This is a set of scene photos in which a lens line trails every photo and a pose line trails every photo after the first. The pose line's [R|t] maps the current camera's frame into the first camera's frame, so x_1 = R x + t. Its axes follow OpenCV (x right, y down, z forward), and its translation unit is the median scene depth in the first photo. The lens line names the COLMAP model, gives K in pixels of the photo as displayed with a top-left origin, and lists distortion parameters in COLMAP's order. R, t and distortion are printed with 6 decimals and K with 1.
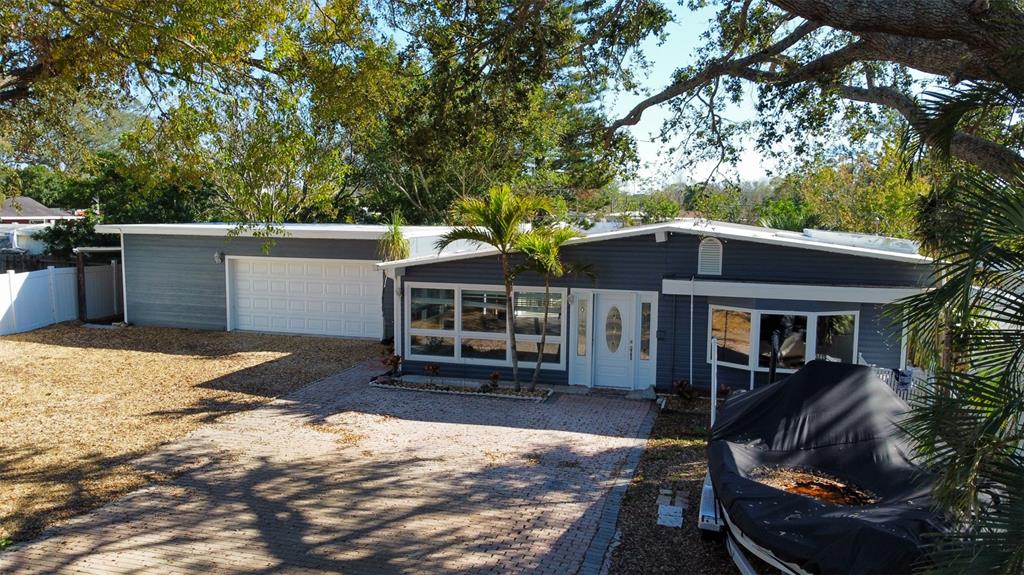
lens RADIAL K [[772.4, 0, 512.0], [0, 772.4, 287.5], [0, 0, 1]] dist [-0.007898, -0.005126]
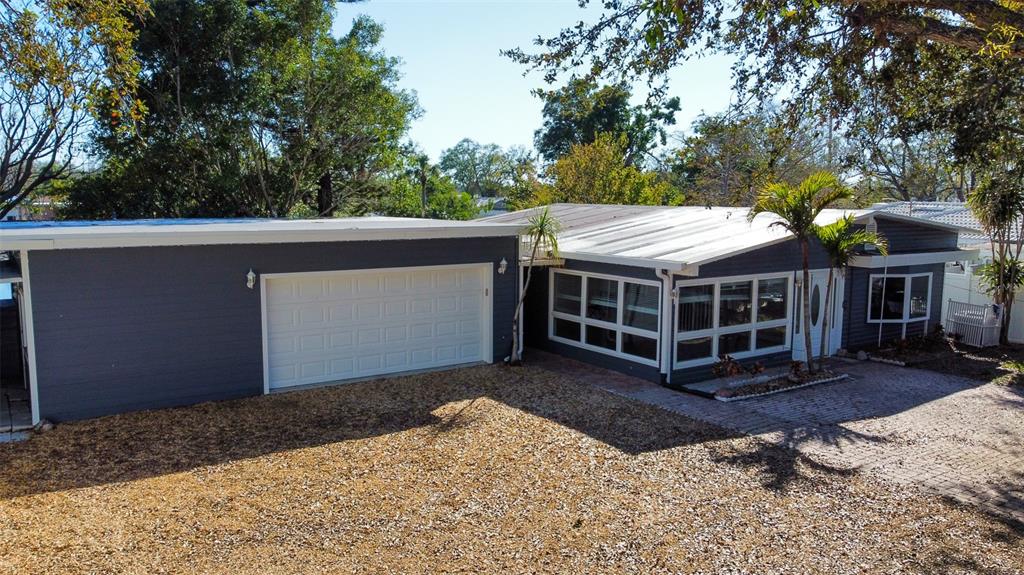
lens RADIAL K [[772.4, 0, 512.0], [0, 772.4, 287.5], [0, 0, 1]] dist [-0.007898, -0.005126]
pose [[0.650907, -0.098732, 0.752710, -1.292181], [0.079906, 0.994909, 0.061403, -0.096432], [-0.754941, 0.020178, 0.655482, 0.803892]]
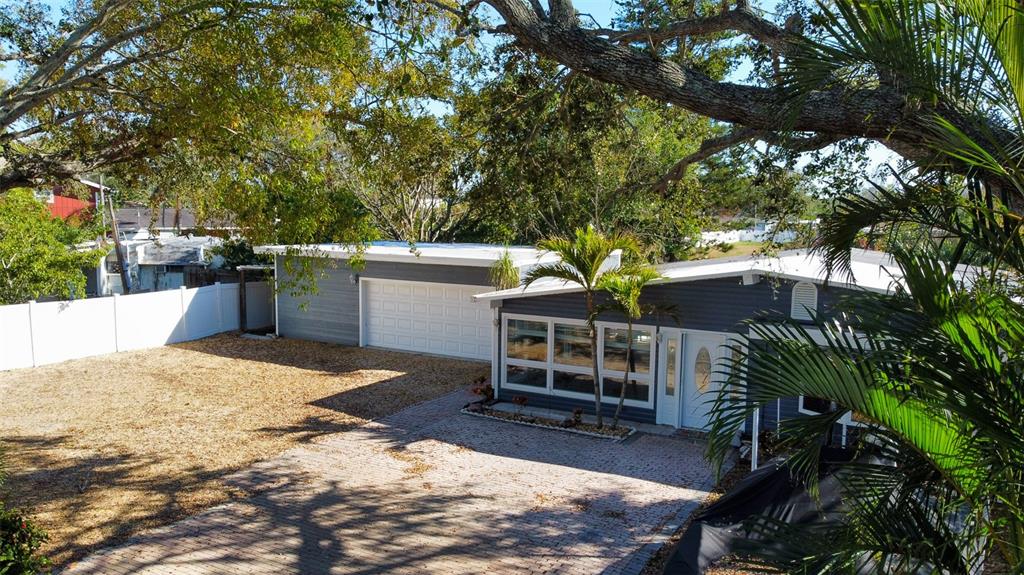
lens RADIAL K [[772.4, 0, 512.0], [0, 772.4, 287.5], [0, 0, 1]] dist [-0.007898, -0.005126]
pose [[0.972899, 0.025709, -0.229796, 0.157464], [-0.026621, 0.999645, -0.000869, -0.057701], [0.229692, 0.006963, 0.973238, -0.009334]]
